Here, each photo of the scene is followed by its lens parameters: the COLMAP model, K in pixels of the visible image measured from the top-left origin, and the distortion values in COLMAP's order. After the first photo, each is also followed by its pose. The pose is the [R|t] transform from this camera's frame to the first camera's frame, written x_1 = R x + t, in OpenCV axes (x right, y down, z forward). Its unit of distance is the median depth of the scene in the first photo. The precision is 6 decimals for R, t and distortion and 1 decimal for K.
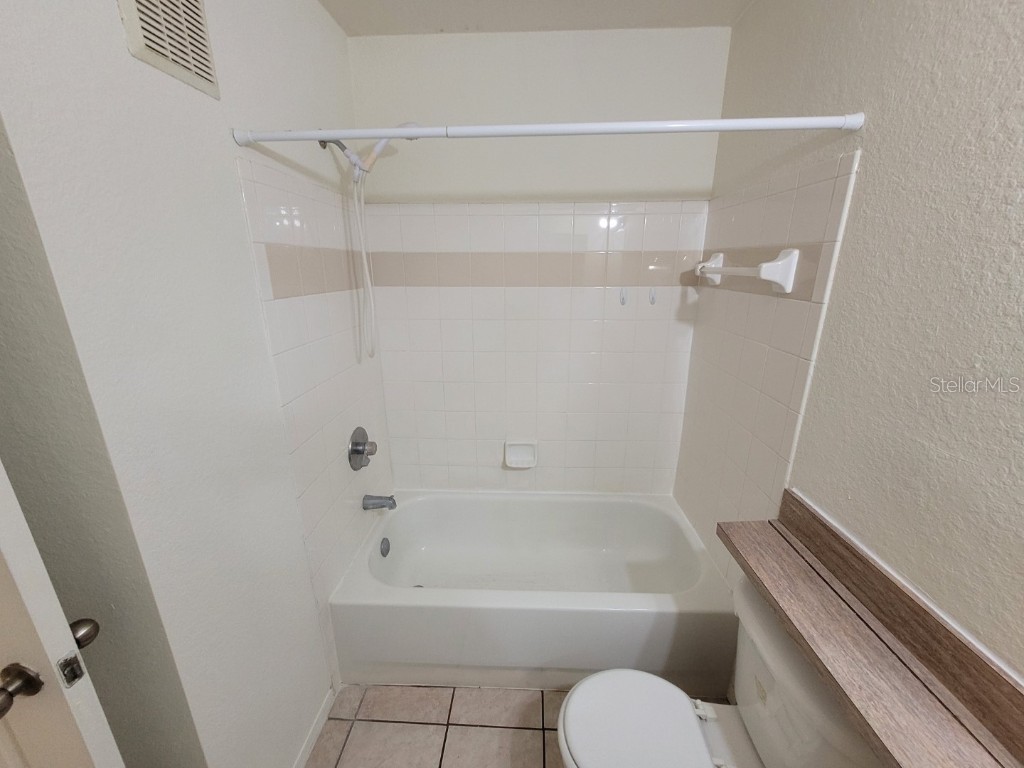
lens RADIAL K [[400.4, 0, 512.6], [0, 400.4, 382.5], [0, 0, 1]] dist [0.001178, 0.000469]
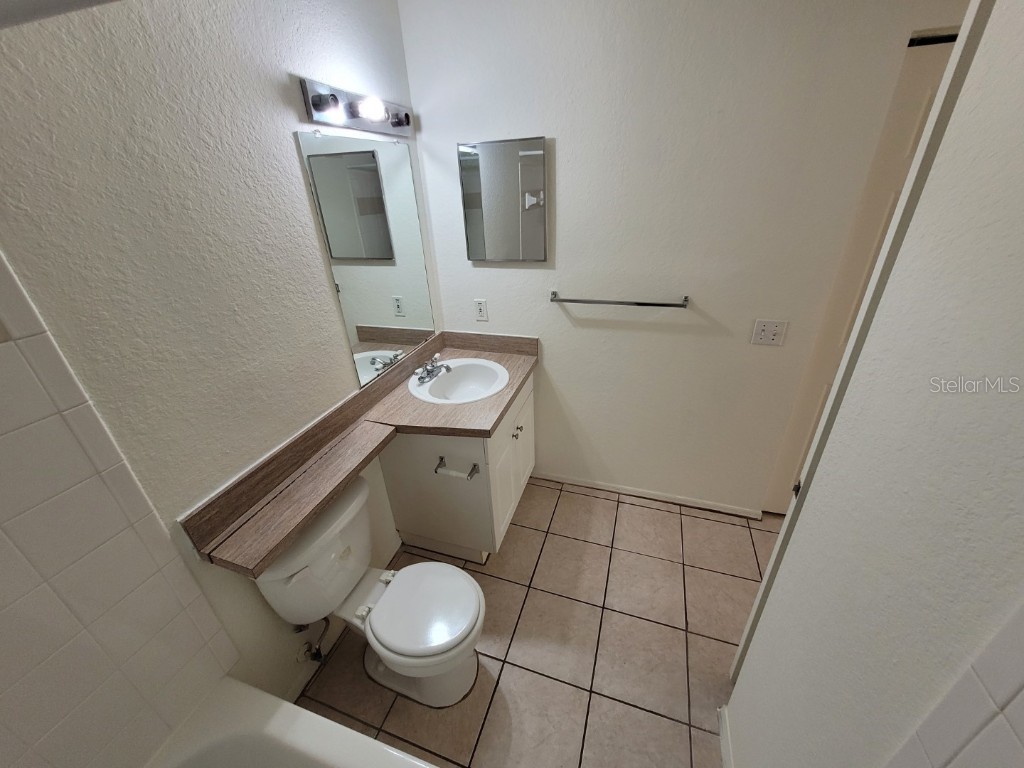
lens RADIAL K [[400.4, 0, 512.0], [0, 400.4, 388.0], [0, 0, 1]] dist [0.001178, 0.000469]
pose [[-0.959929, -0.085861, 0.266767, -0.327318], [0.124421, 0.722374, 0.680217, -0.656979], [-0.251110, 0.686151, -0.682745, 1.724775]]
